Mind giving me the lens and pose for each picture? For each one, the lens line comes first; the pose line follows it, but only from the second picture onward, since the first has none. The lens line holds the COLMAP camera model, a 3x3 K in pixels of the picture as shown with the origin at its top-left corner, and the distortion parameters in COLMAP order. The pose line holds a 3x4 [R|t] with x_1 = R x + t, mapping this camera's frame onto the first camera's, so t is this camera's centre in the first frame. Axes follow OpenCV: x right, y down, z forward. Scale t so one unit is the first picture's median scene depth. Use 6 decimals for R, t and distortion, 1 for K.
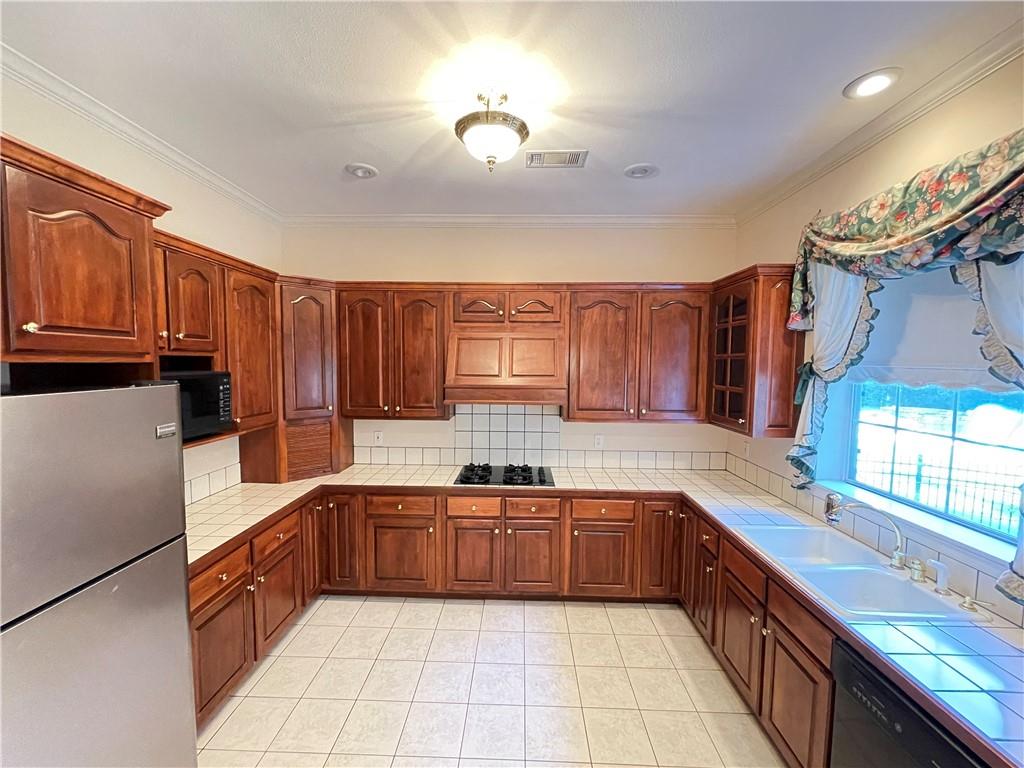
lens RADIAL K [[412.9, 0, 510.0], [0, 412.9, 386.4], [0, 0, 1]] dist [-0.001276, -0.000515]
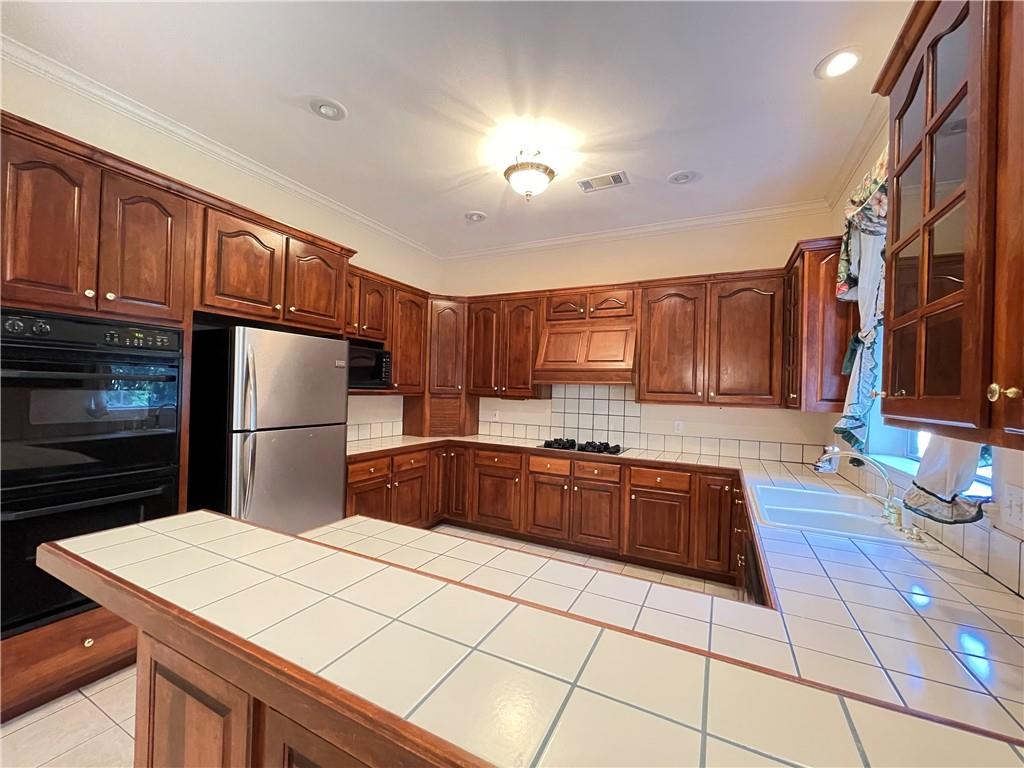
lens RADIAL K [[412.9, 0, 510.0], [0, 412.9, 386.4], [0, 0, 1]] dist [-0.001276, -0.000515]
pose [[0.901974, 0.013649, -0.431575, 0.379958], [-0.047489, 0.996573, -0.067733, 0.164479], [0.429171, 0.081588, 0.899531, -0.202332]]
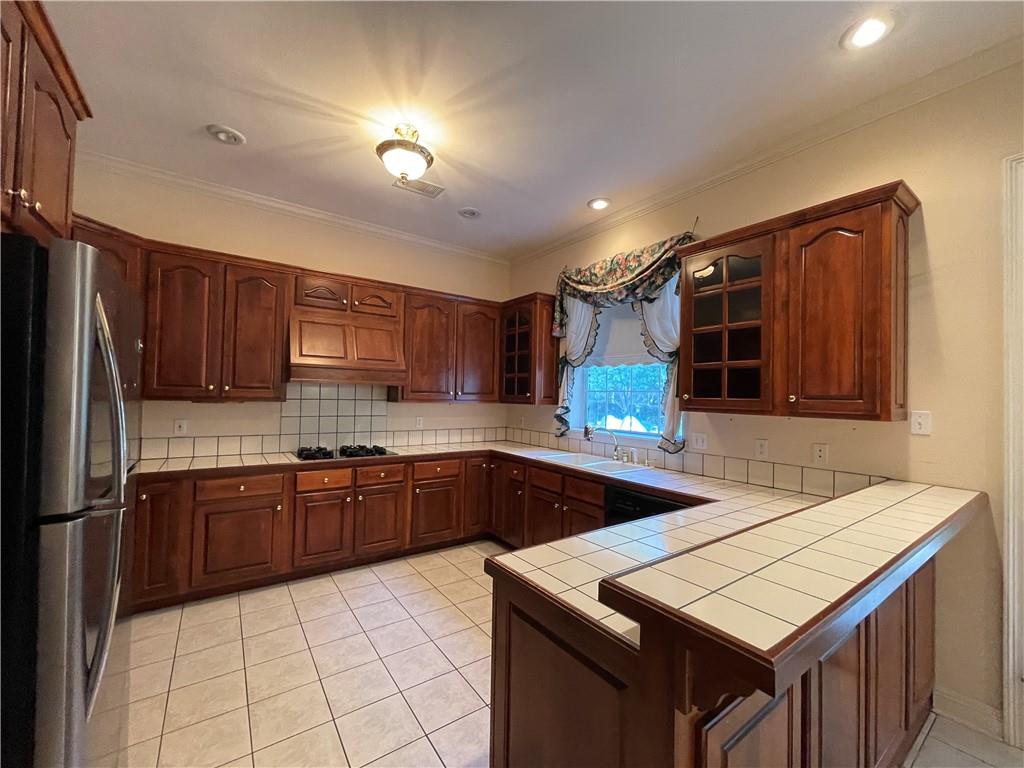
lens RADIAL K [[412.9, 0, 510.0], [0, 412.9, 386.4], [0, 0, 1]] dist [-0.001276, -0.000515]
pose [[0.799431, 0.022326, 0.600343, -0.392641], [0.022165, 0.997533, -0.066611, 0.154640], [-0.600349, 0.066557, 0.796964, -0.149356]]
